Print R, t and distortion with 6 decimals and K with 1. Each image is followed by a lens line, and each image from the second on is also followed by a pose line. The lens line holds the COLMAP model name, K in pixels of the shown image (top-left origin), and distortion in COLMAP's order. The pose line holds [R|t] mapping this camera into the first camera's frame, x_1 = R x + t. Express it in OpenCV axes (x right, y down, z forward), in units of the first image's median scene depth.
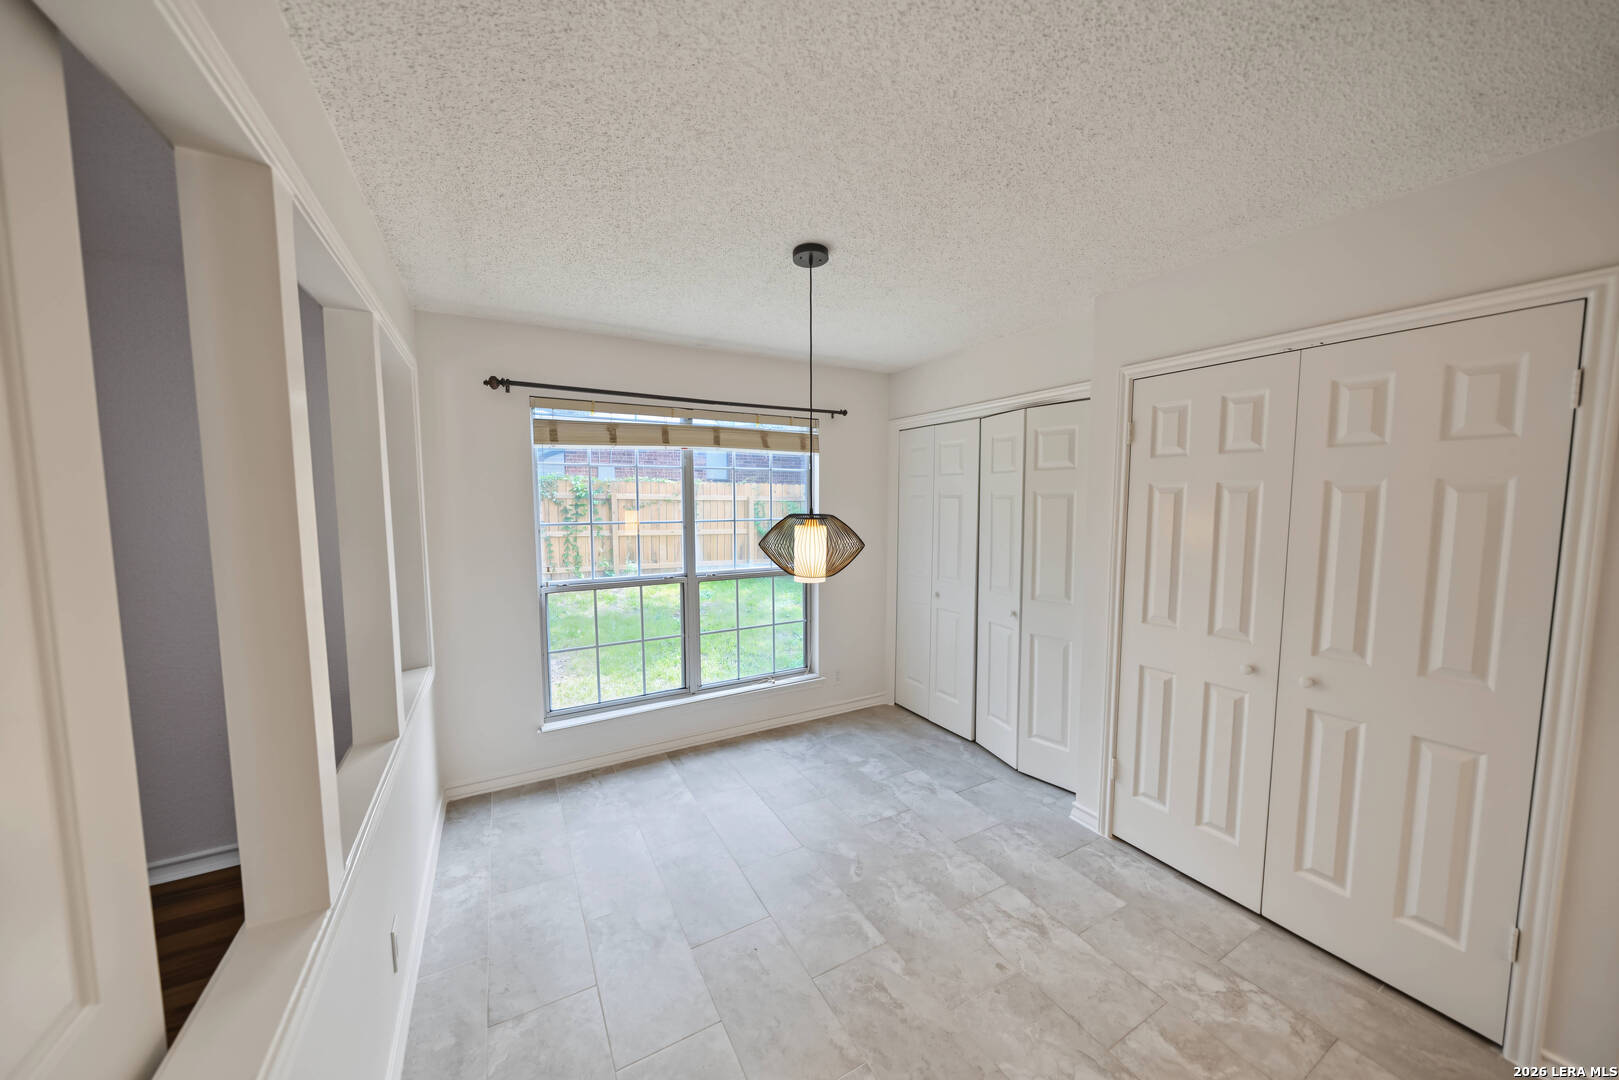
lens RADIAL K [[548.4, 0, 797.2], [0, 548.4, 542.7], [0, 0, 1]] dist [-0.002728, -0.000186]
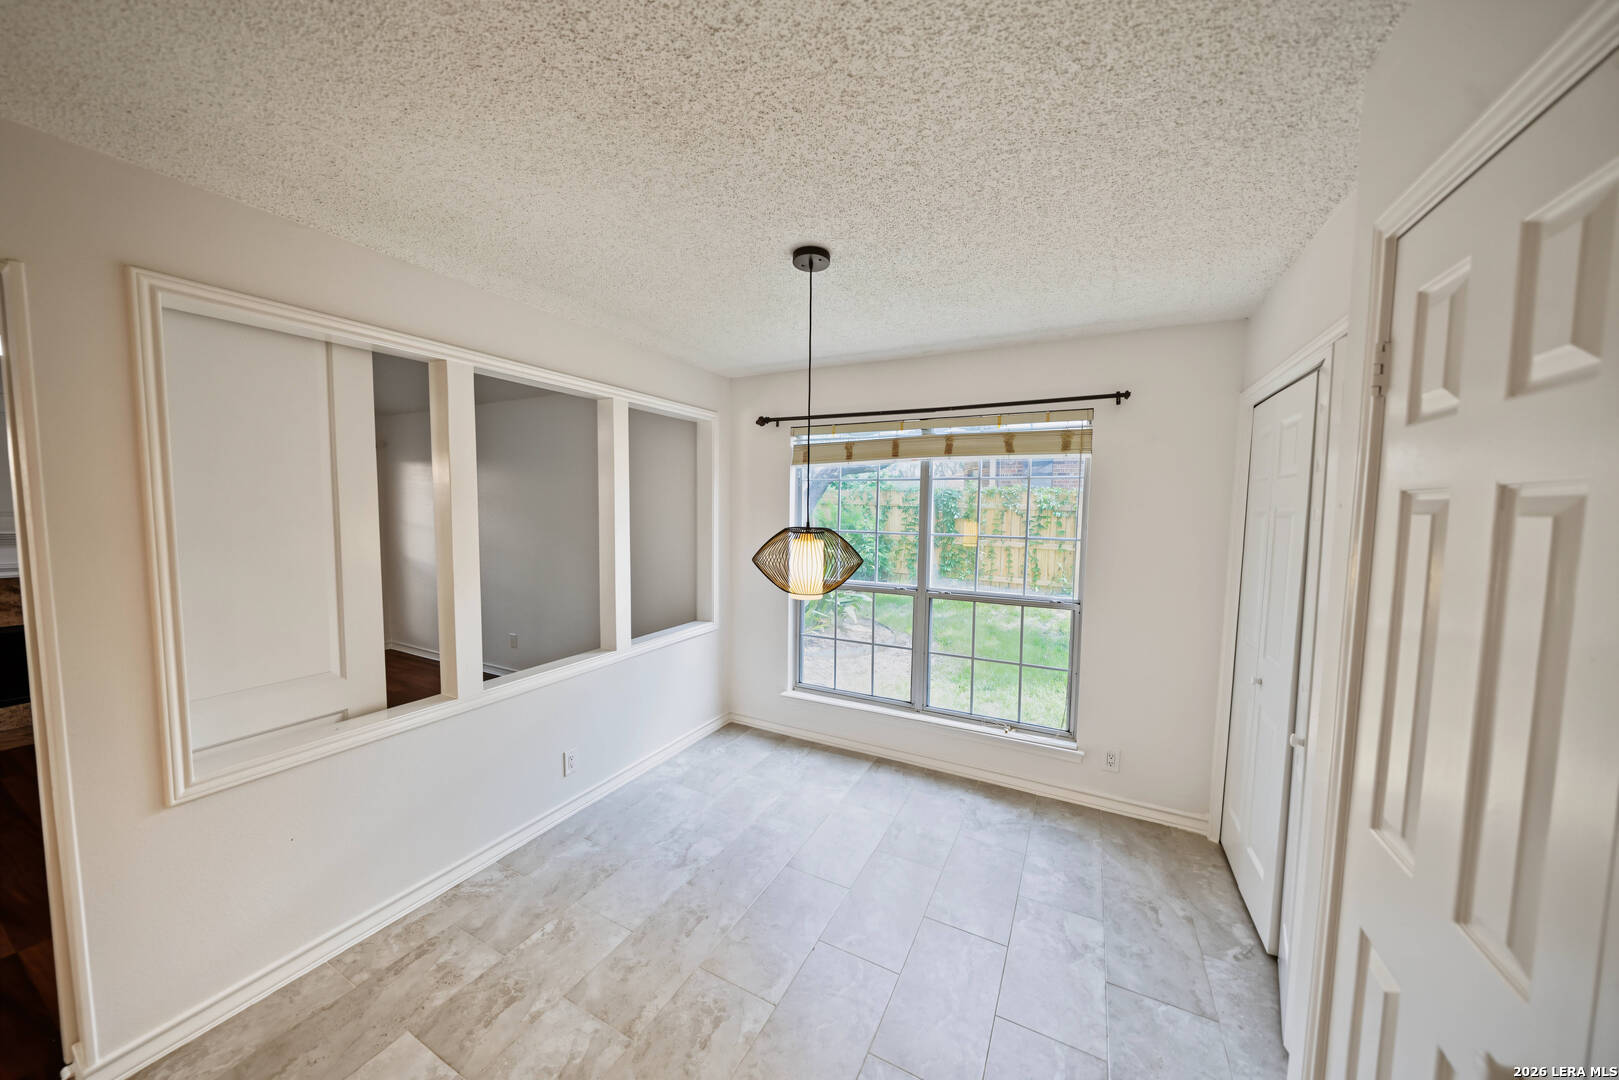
lens RADIAL K [[548.4, 0, 797.2], [0, 548.4, 542.7], [0, 0, 1]] dist [-0.002728, -0.000186]
pose [[0.546831, 0.064913, -0.834723, 0.513518], [-0.081603, 0.996375, 0.024026, -0.029759], [0.833257, 0.054978, 0.550146, 0.287295]]
